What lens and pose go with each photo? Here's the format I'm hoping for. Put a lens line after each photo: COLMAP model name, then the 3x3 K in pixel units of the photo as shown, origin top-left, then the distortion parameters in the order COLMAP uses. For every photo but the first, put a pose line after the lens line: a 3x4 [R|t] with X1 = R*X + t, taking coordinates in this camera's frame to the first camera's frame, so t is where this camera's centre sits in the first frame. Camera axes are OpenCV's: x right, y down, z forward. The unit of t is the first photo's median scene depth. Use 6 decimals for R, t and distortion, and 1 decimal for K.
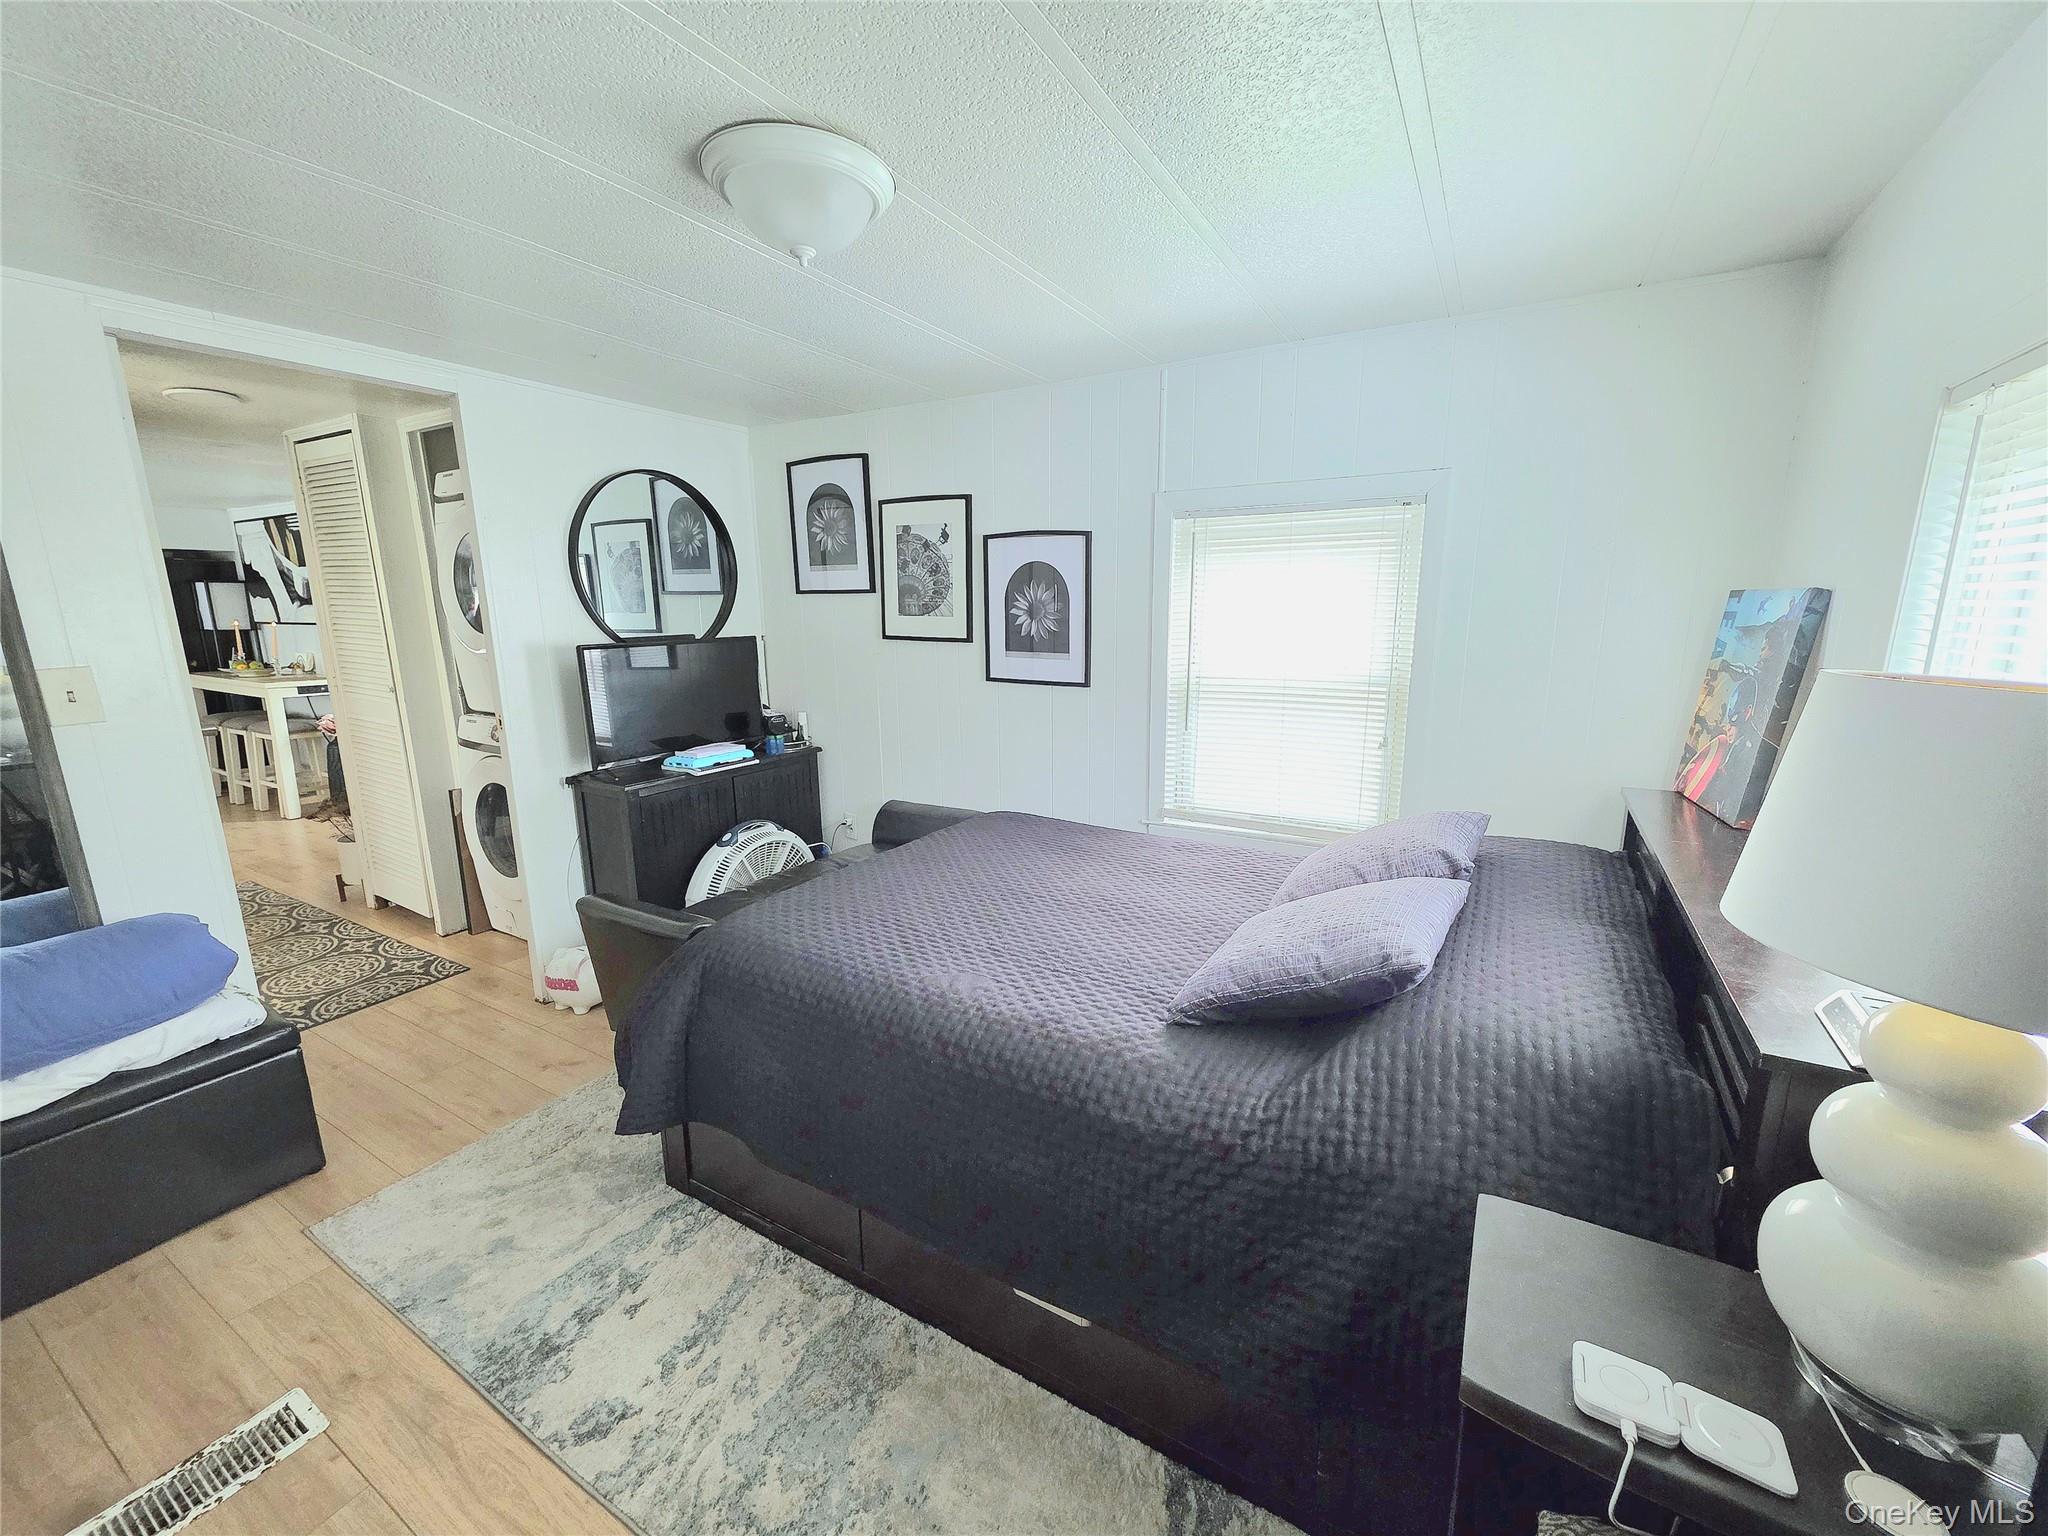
lens RADIAL K [[817.5, 0, 1036.2], [0, 817.5, 776.0], [0, 0, 1]] dist [0.001180, -0.000564]
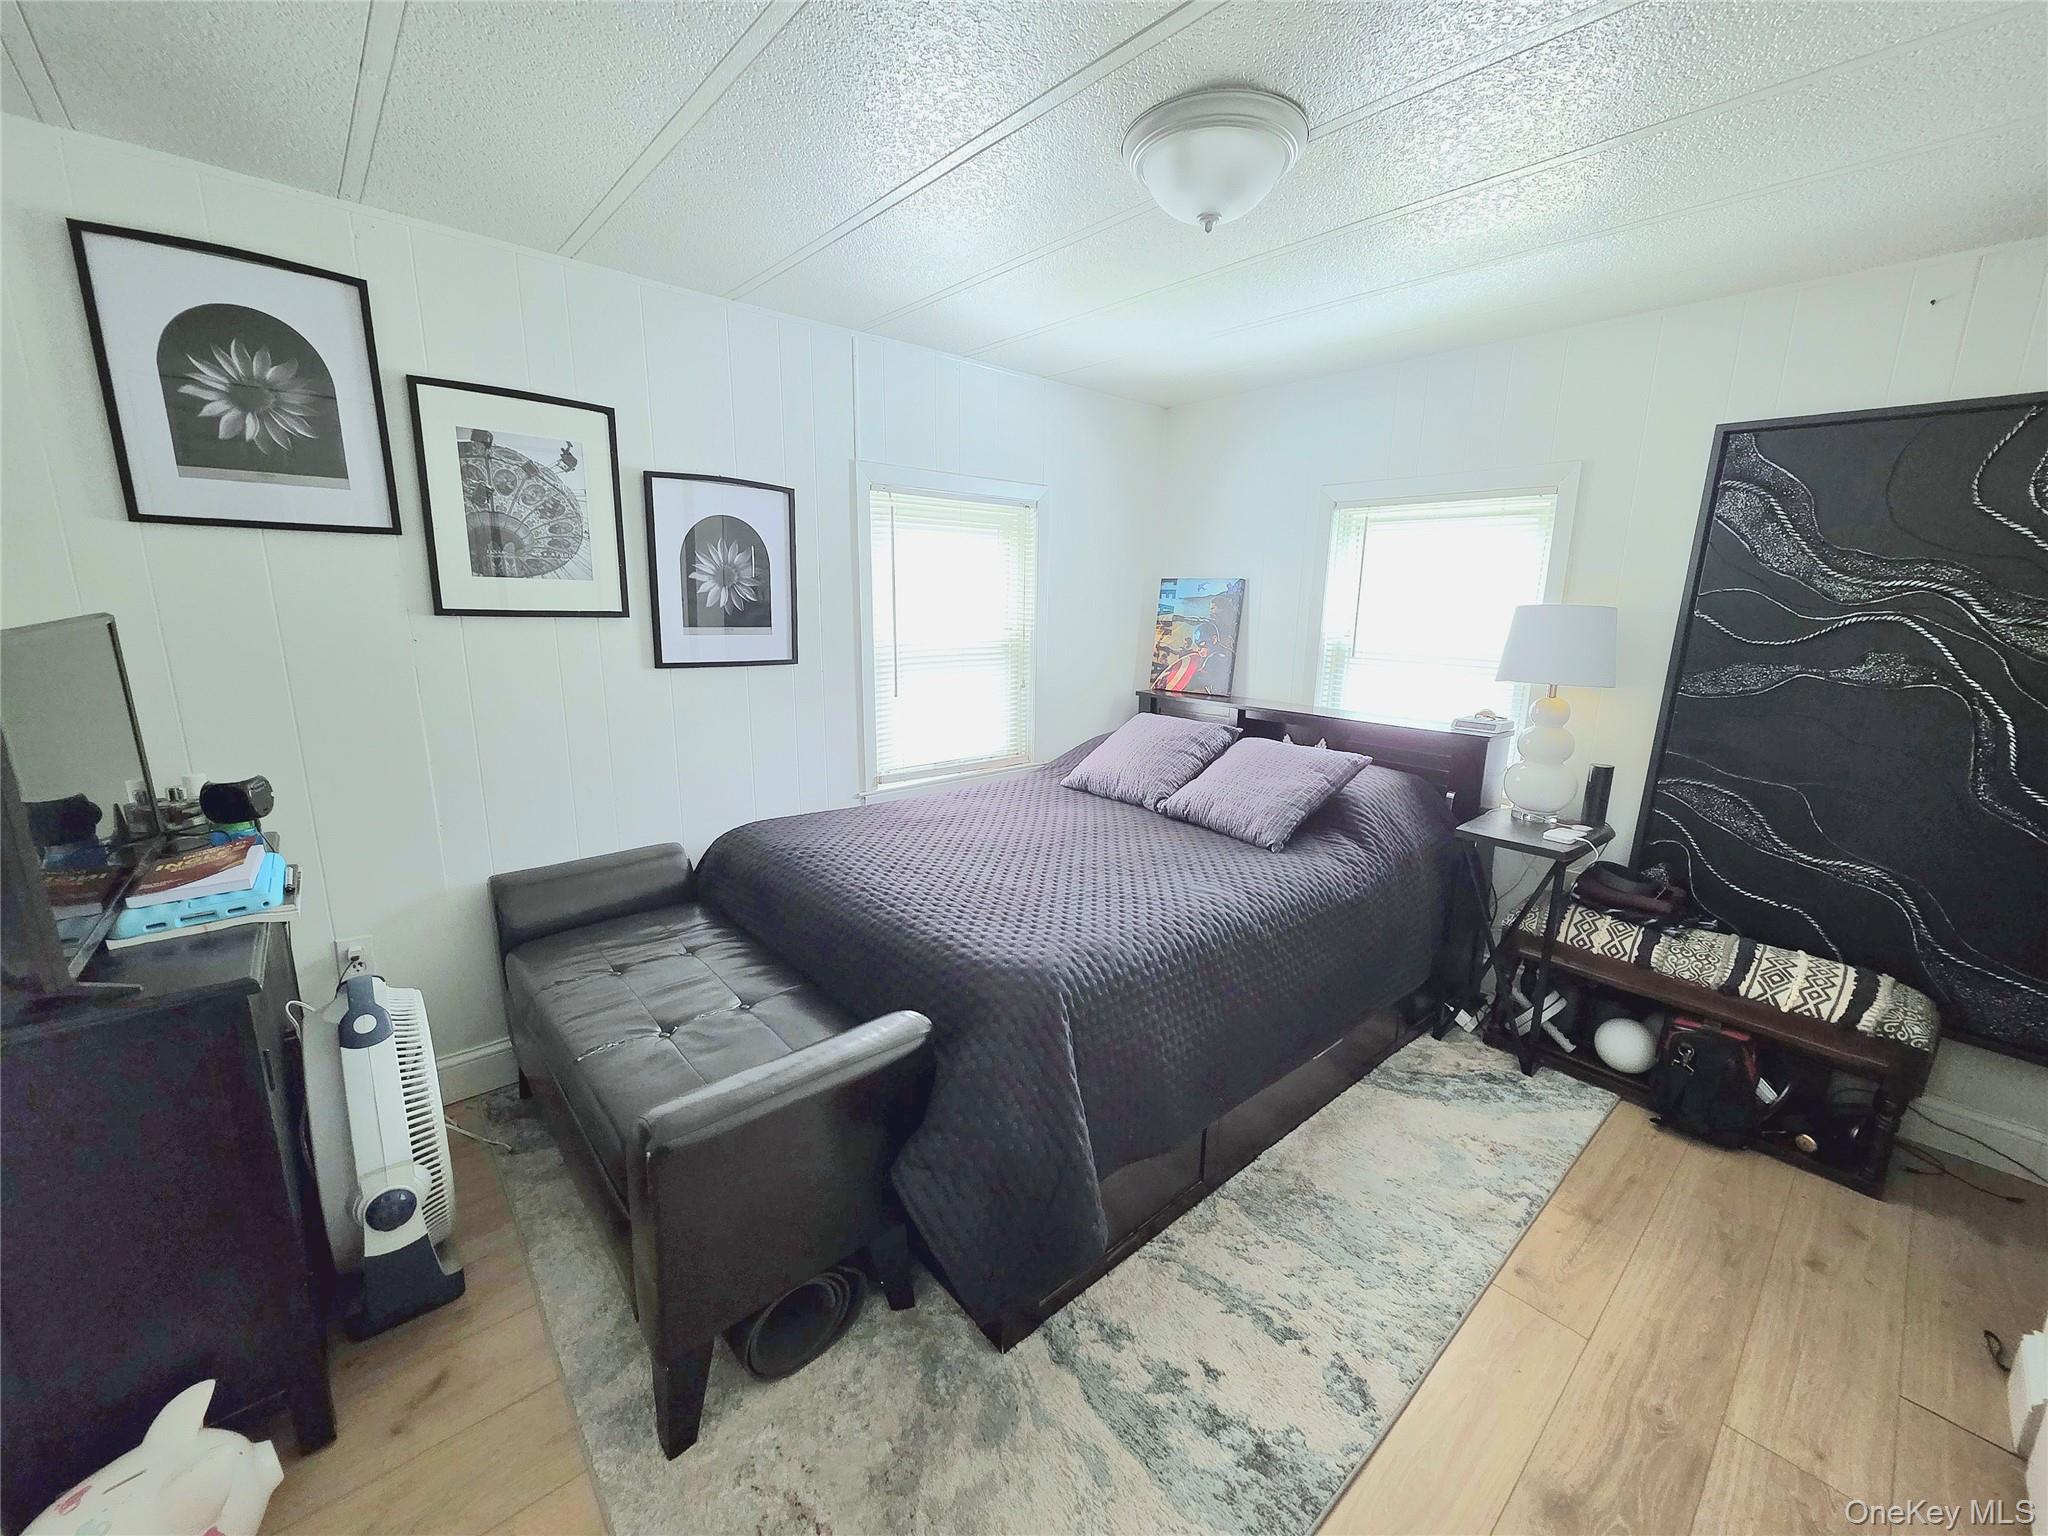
lens RADIAL K [[817.5, 0, 1030.4], [0, 817.5, 774.8], [0, 0, 1]] dist [0.001180, -0.000564]
pose [[0.309118, -0.192407, 0.931357, -0.719147], [0.176985, 0.973851, 0.142444, -0.071999], [-0.934410, 0.120805, 0.335088, 0.471531]]
